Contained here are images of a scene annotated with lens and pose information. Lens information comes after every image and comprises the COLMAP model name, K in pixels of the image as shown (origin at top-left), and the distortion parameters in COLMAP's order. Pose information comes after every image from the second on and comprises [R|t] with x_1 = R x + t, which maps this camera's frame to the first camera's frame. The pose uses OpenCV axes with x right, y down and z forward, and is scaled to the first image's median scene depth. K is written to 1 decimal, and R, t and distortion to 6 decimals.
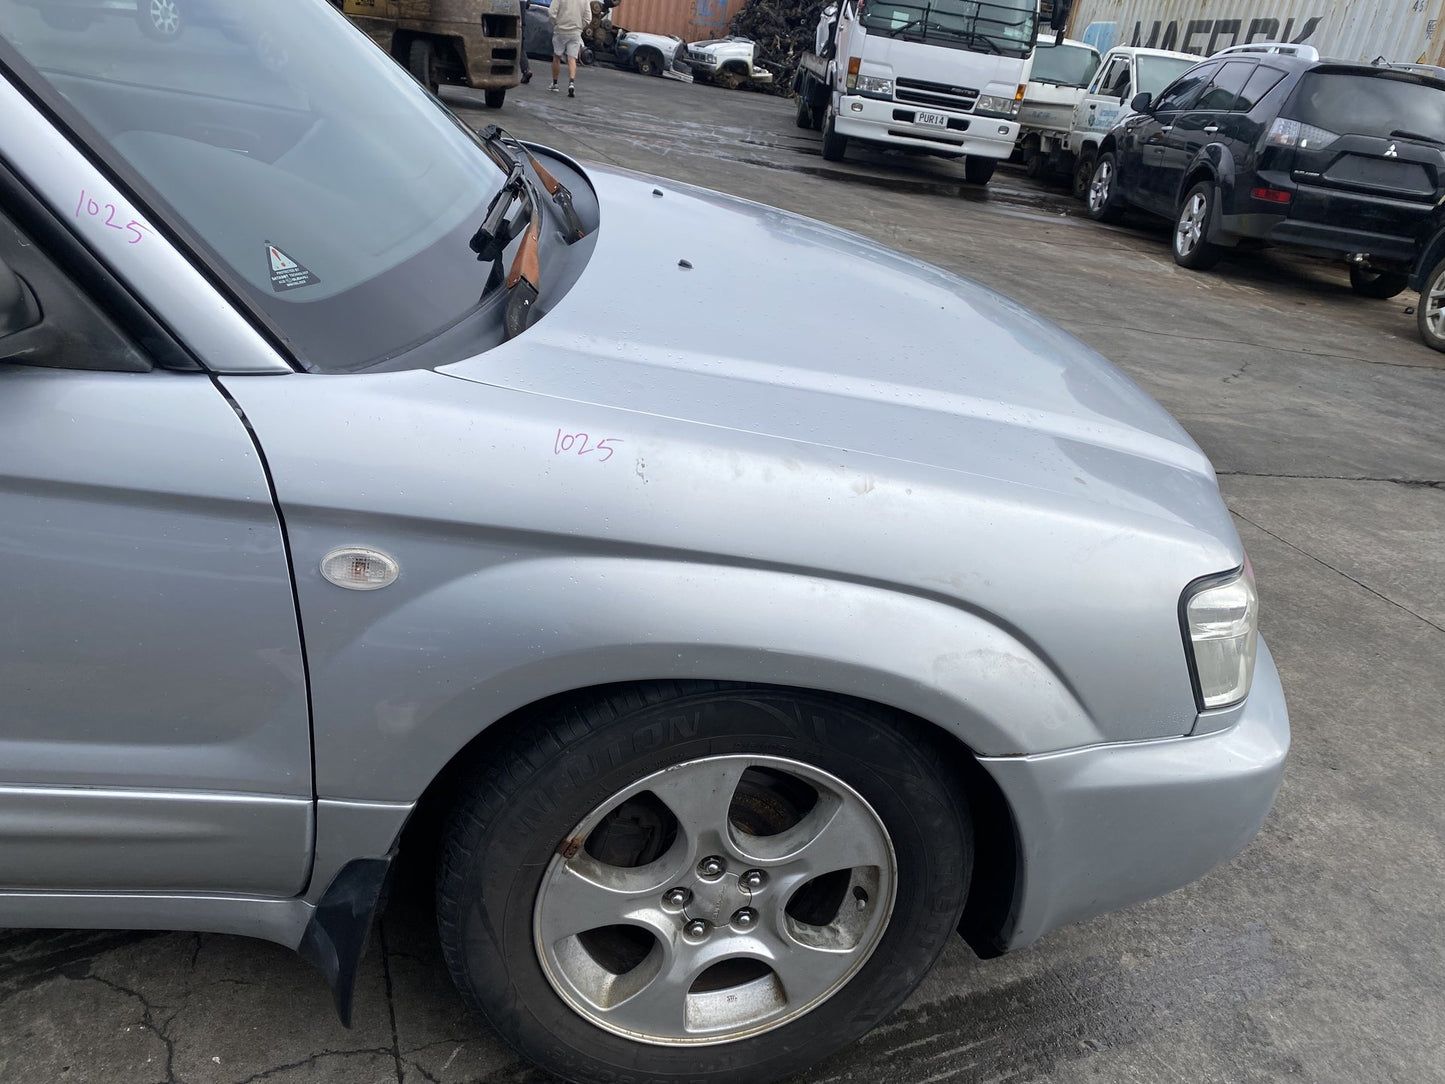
lens RADIAL K [[1088.8, 0, 722.5], [0, 1088.8, 542.0], [0, 0, 1]] dist [0.004362, 0.000981]
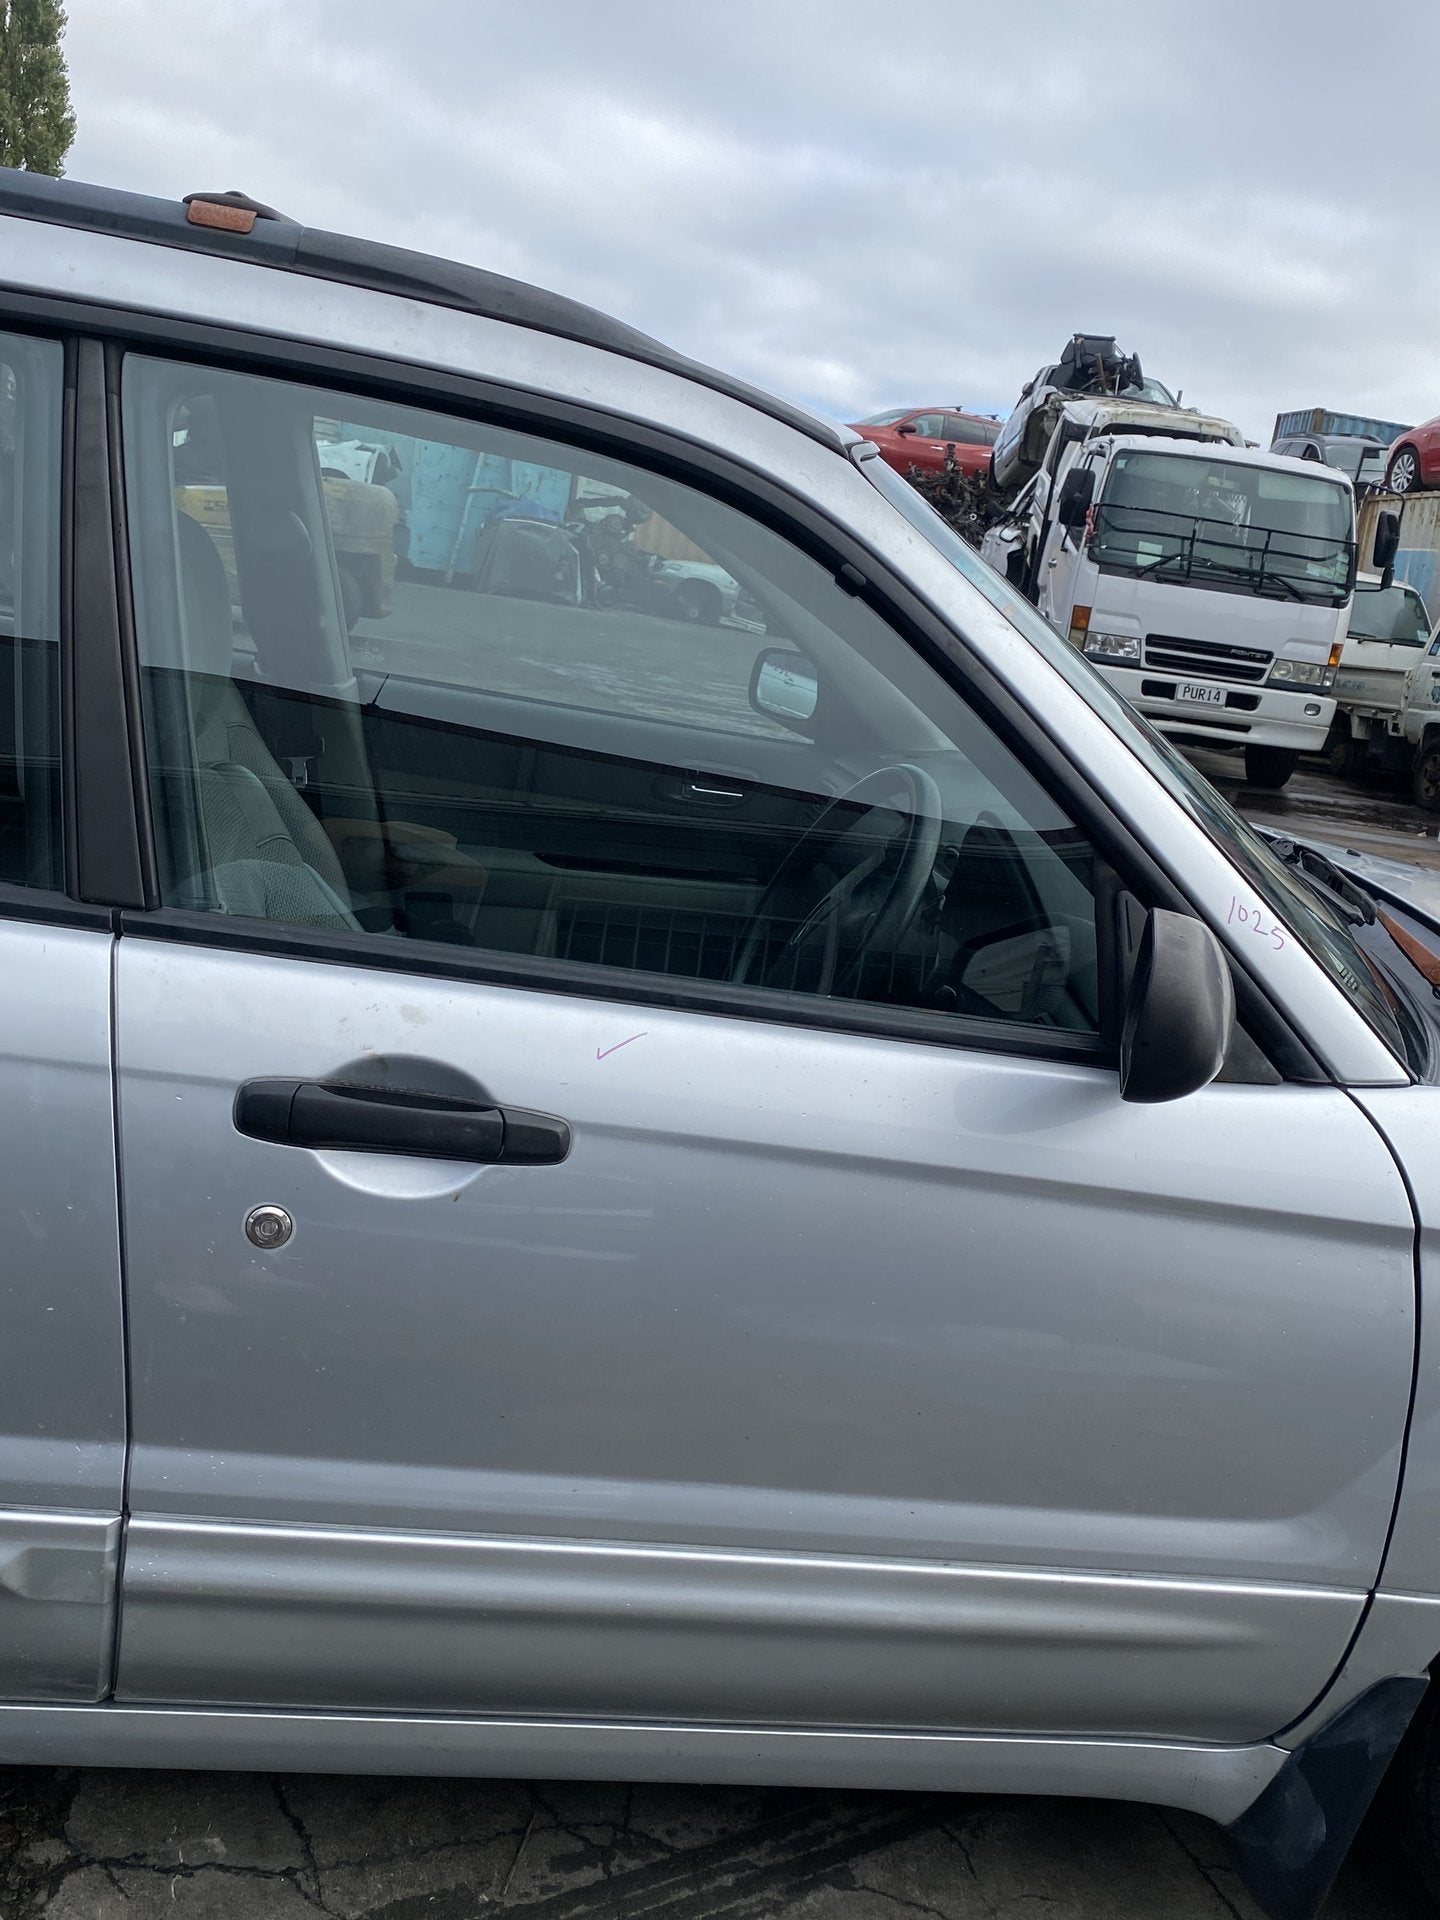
lens RADIAL K [[1870.0, 0, 720.0], [0, 1870.0, 960.0], [0, 0, 1]] dist [-0.002814, -0.026186]
pose [[0.999994, -0.003281, 0.000920, -0.097774], [0.003402, 0.976229, -0.216714, 0.008036], [-0.000187, 0.216716, 0.976235, -0.055266]]
